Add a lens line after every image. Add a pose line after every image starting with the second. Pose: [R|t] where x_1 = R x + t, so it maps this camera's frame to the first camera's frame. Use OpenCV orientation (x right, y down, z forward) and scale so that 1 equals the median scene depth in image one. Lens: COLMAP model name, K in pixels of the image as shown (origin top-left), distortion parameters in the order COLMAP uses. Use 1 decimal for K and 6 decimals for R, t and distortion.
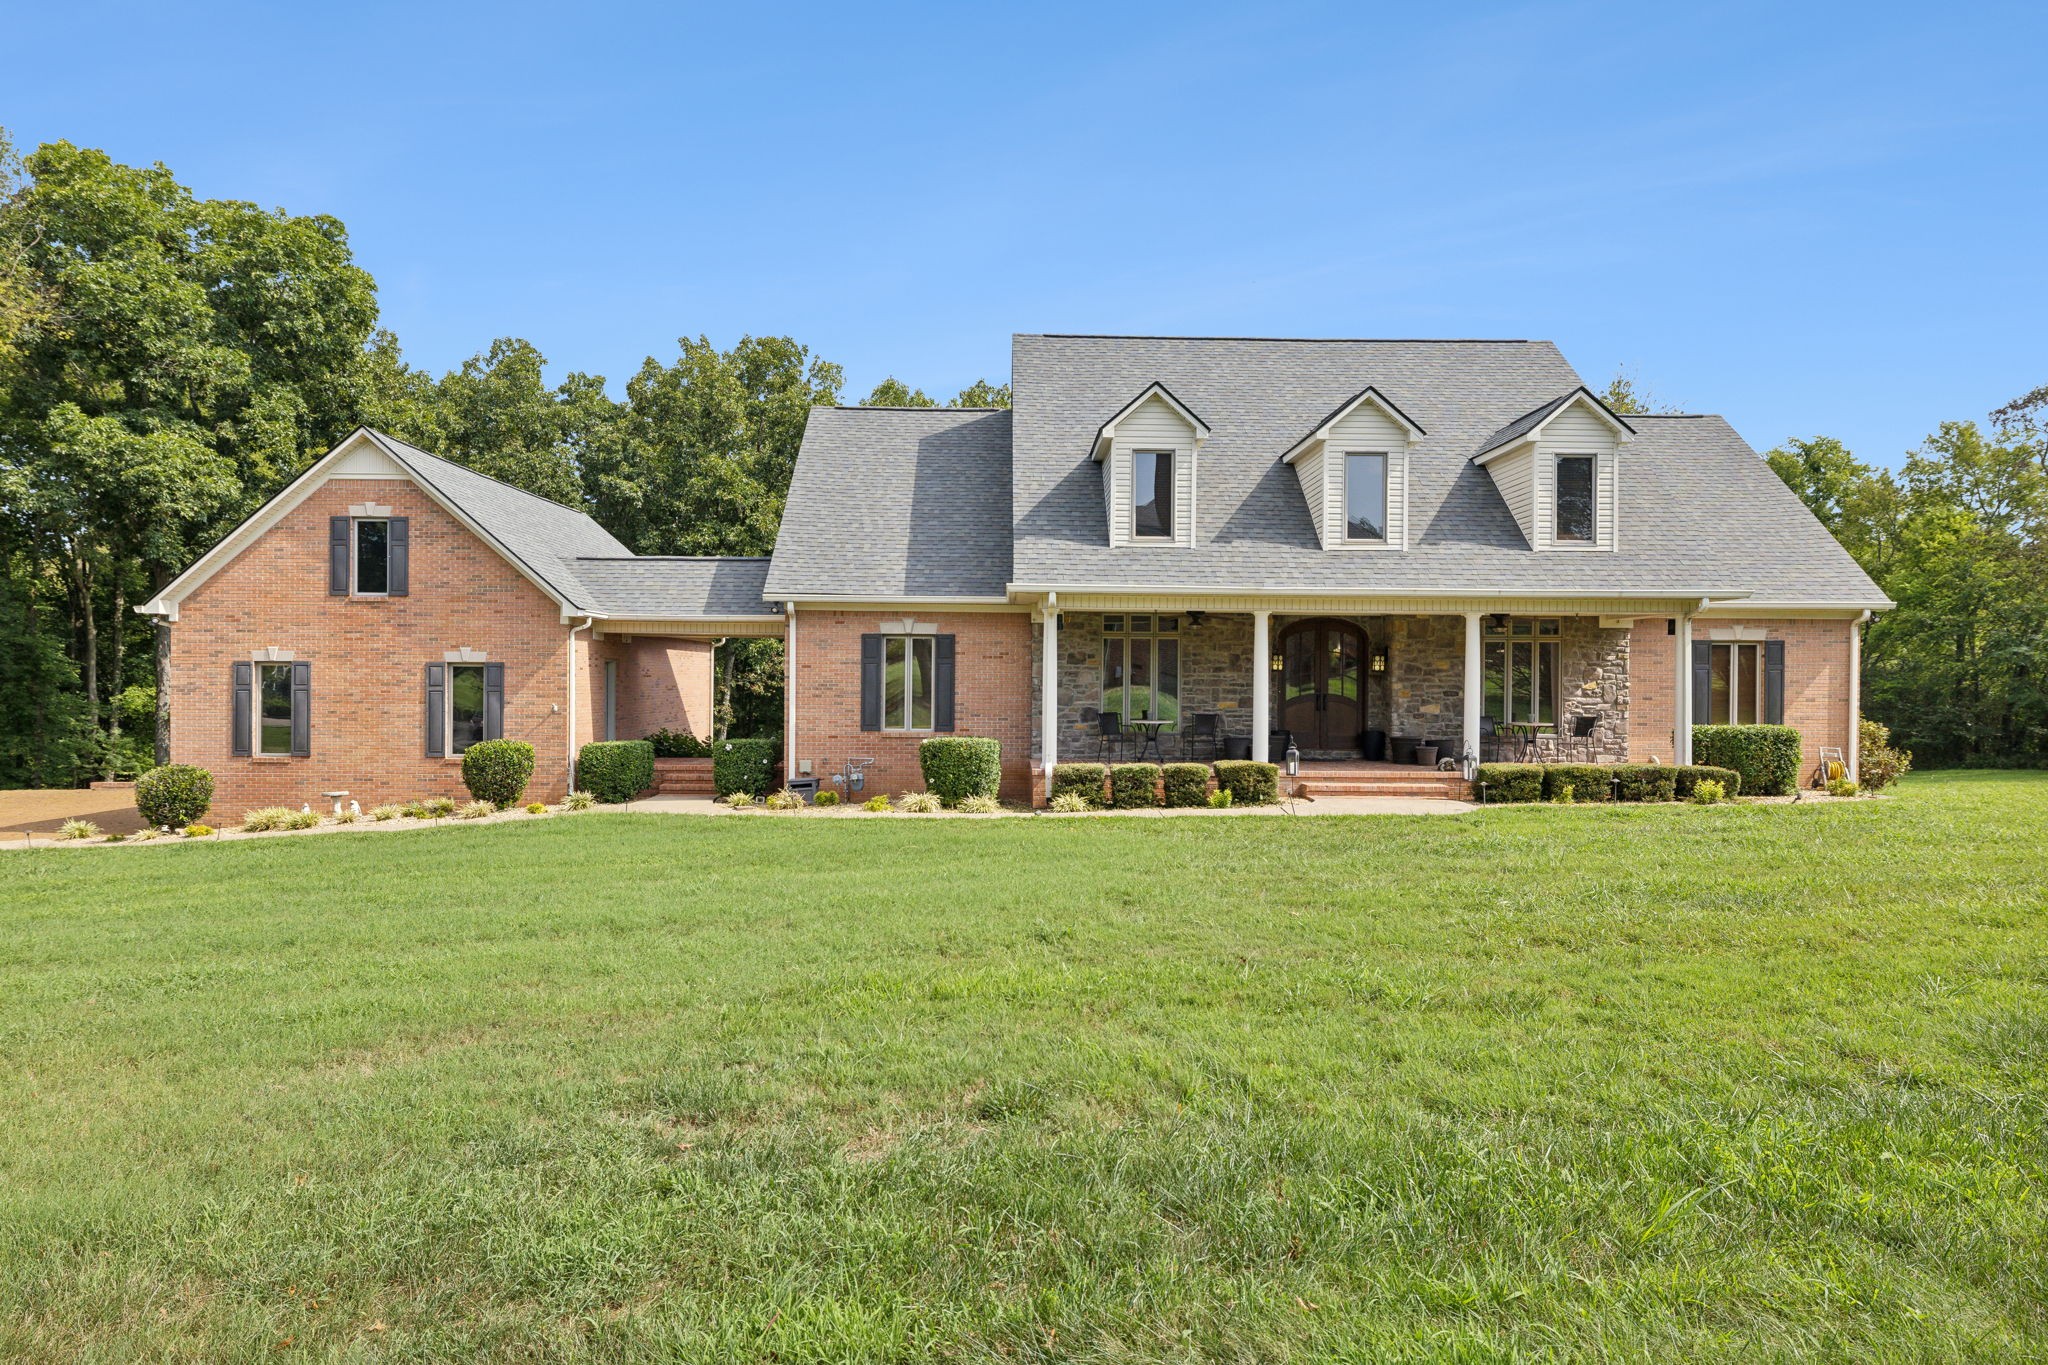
lens RADIAL K [[1319.3, 0, 1018.1], [0, 1319.3, 677.2], [0, 0, 1]] dist [-0.000458, -0.003232]
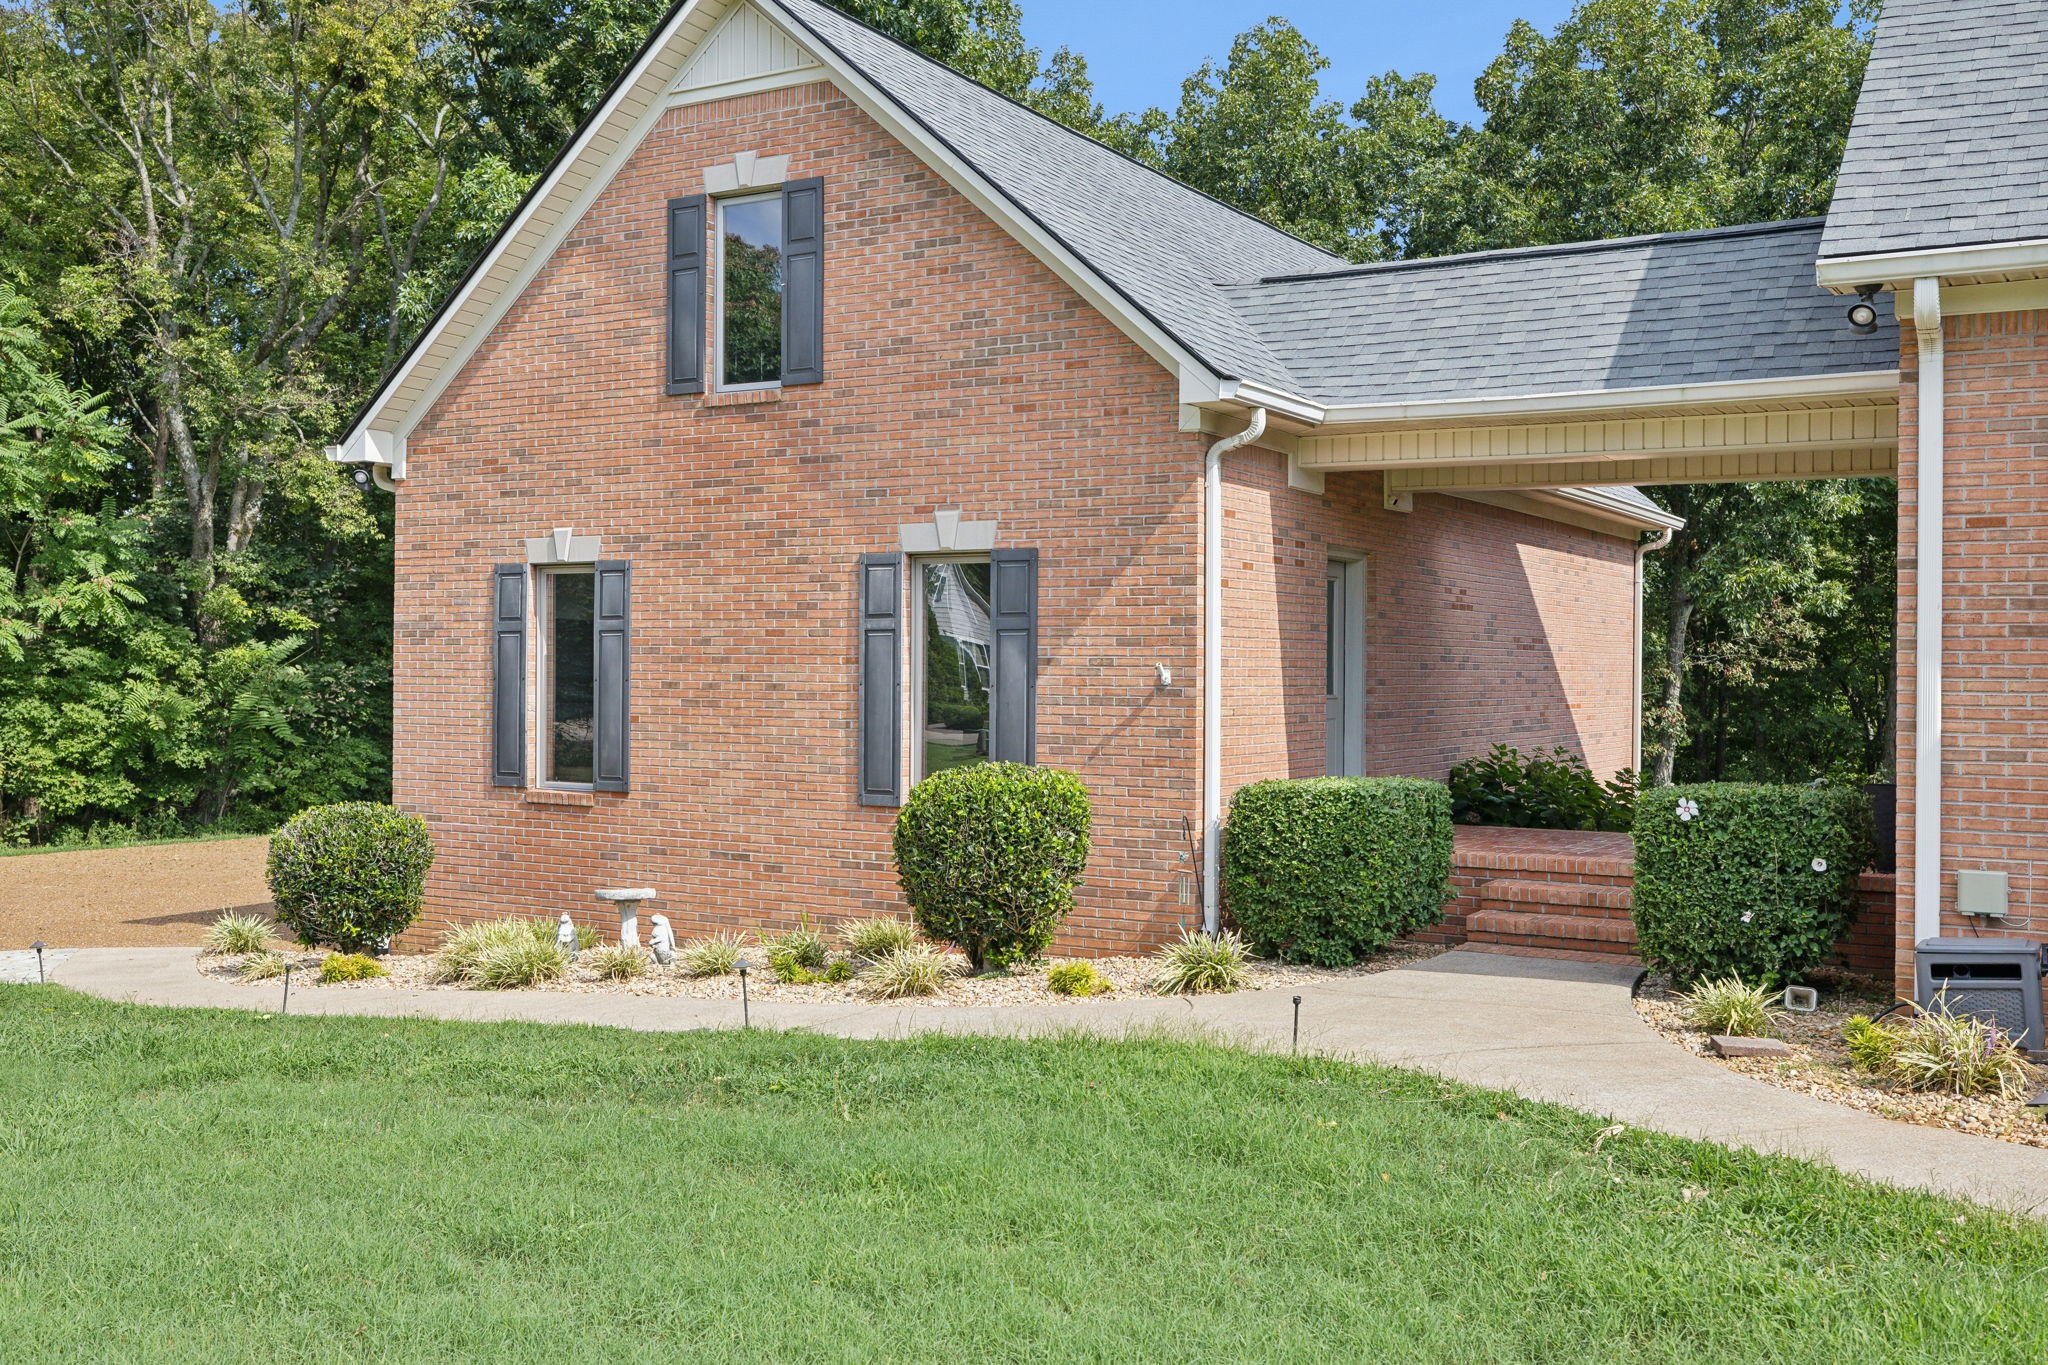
lens RADIAL K [[1926.8, 0, 1020.7], [0, 1926.8, 669.9], [0, 0, 1]] dist [-0.000056, 0.002177]
pose [[0.856220, 0.001410, -0.516609, -0.123764], [-0.004228, 0.999982, -0.004279, 0.024108], [0.516594, 0.005848, 0.856211, 0.551809]]
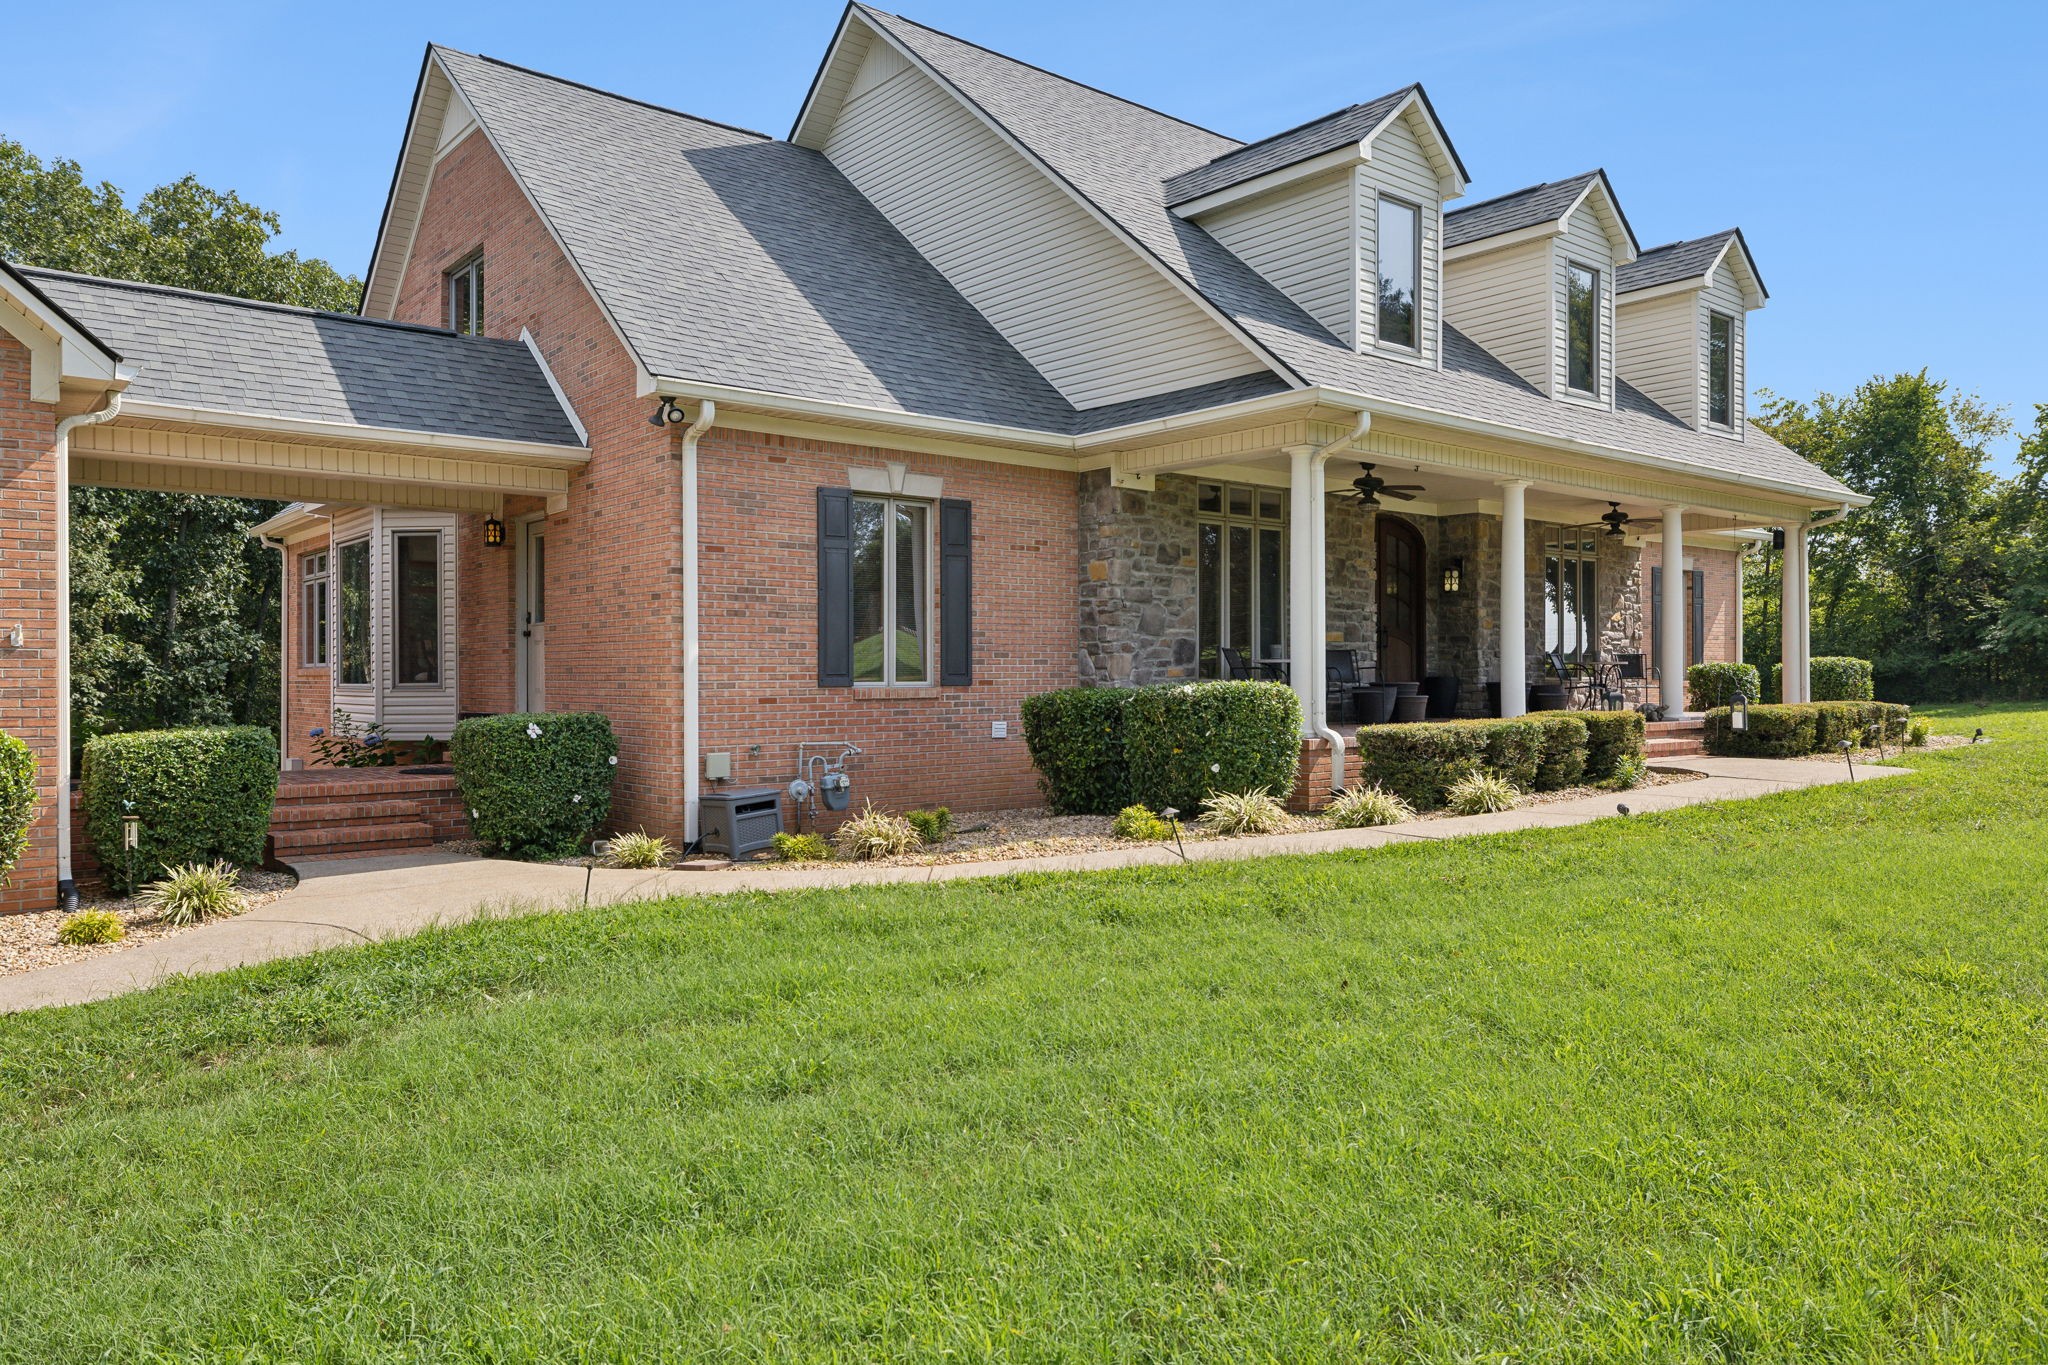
lens RADIAL K [[1406.0, 0, 1019.6], [0, 1406.0, 668.6], [0, 0, 1]] dist [0.001799, 0.001572]
pose [[0.777799, -0.006839, 0.628476, -0.379592], [0.009331, 0.999956, -0.000668, 0.034297], [-0.628444, 0.006384, 0.777829, 0.542919]]
